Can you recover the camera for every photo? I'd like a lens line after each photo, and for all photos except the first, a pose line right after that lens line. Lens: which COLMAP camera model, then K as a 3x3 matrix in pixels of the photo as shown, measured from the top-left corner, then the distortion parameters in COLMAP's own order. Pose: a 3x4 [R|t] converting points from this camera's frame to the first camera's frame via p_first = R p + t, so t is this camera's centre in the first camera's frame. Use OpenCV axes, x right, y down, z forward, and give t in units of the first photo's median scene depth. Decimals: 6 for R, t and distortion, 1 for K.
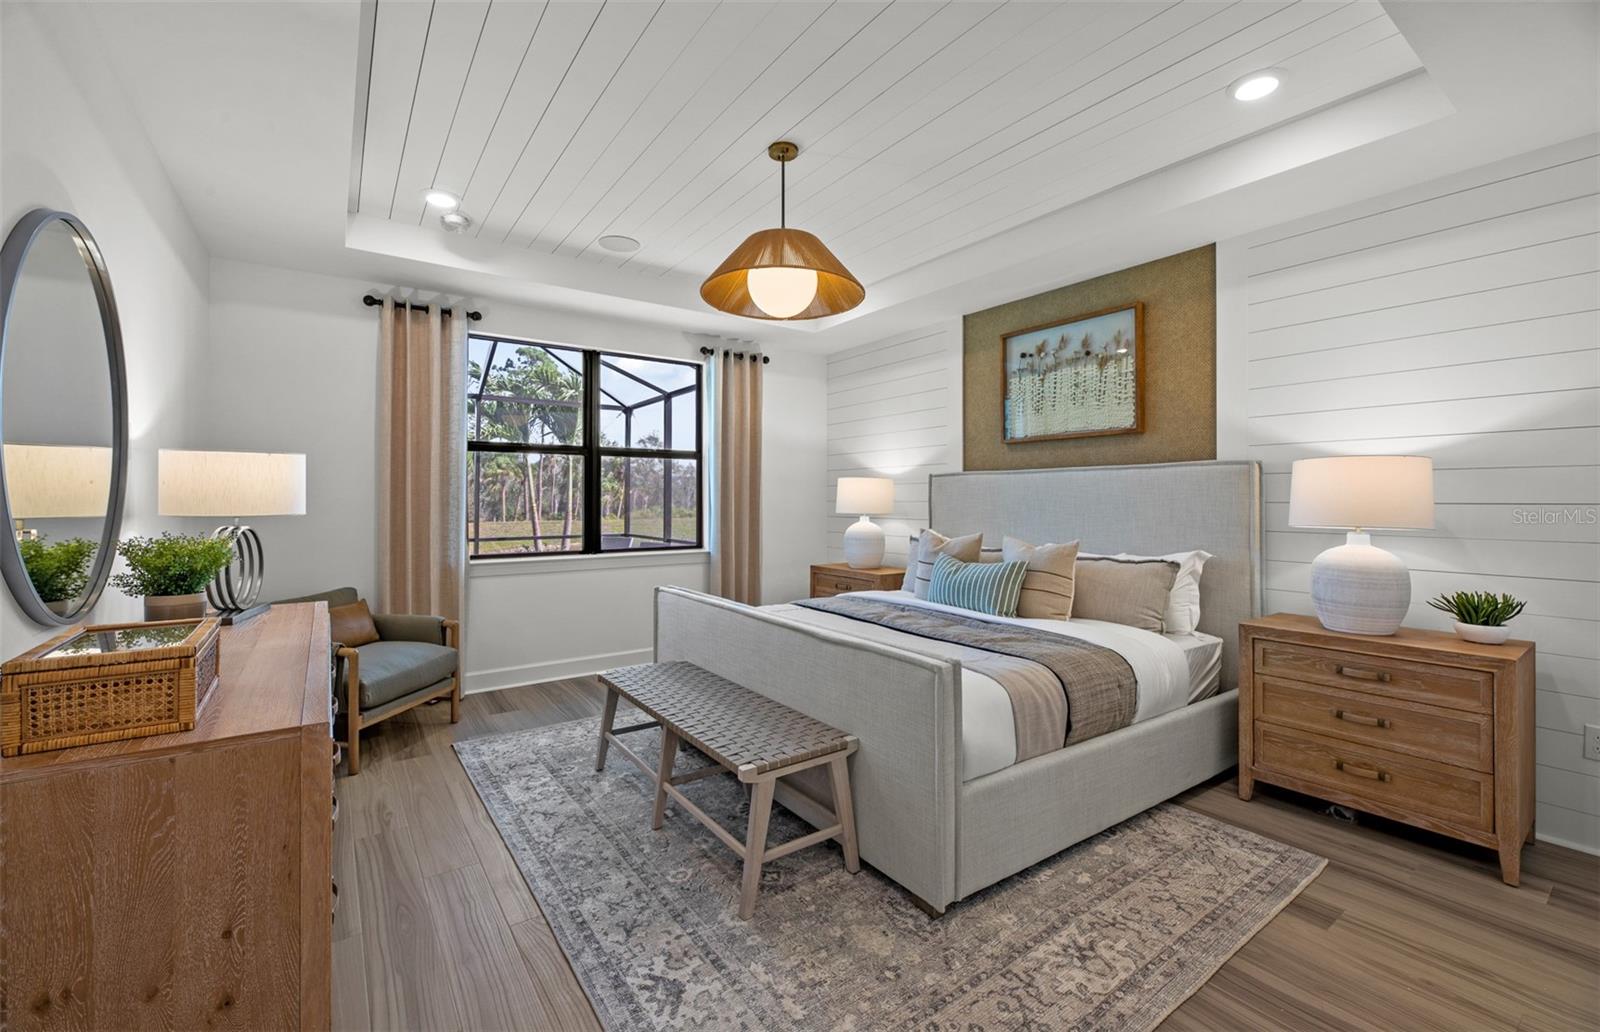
lens RADIAL K [[669.2, 0, 800.4], [0, 669.2, 510.9], [0, 0, 1]] dist [0.008106, -0.002307]
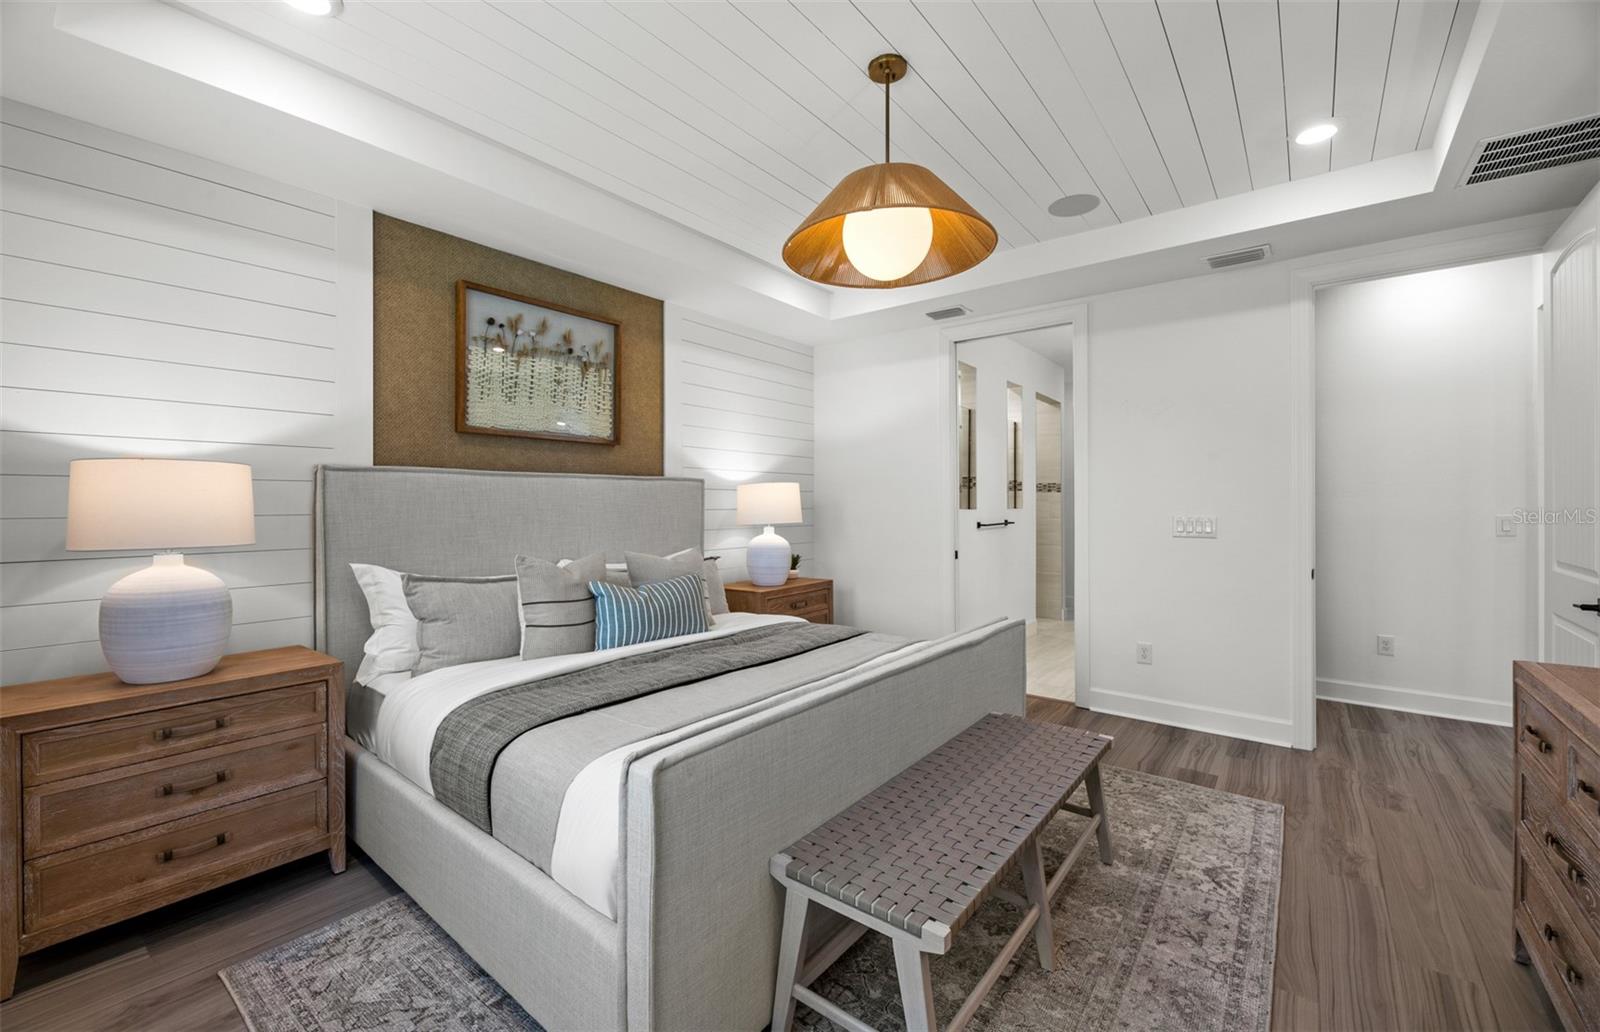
lens RADIAL K [[669.2, 0, 804.7], [0, 669.2, 507.1], [0, 0, 1]] dist [0.008106, -0.002307]
pose [[-0.303901, -0.001660, 0.952702, -0.550742], [0.023726, 0.999675, 0.009310, -0.020938], [-0.952408, 0.025433, -0.303763, 0.979427]]
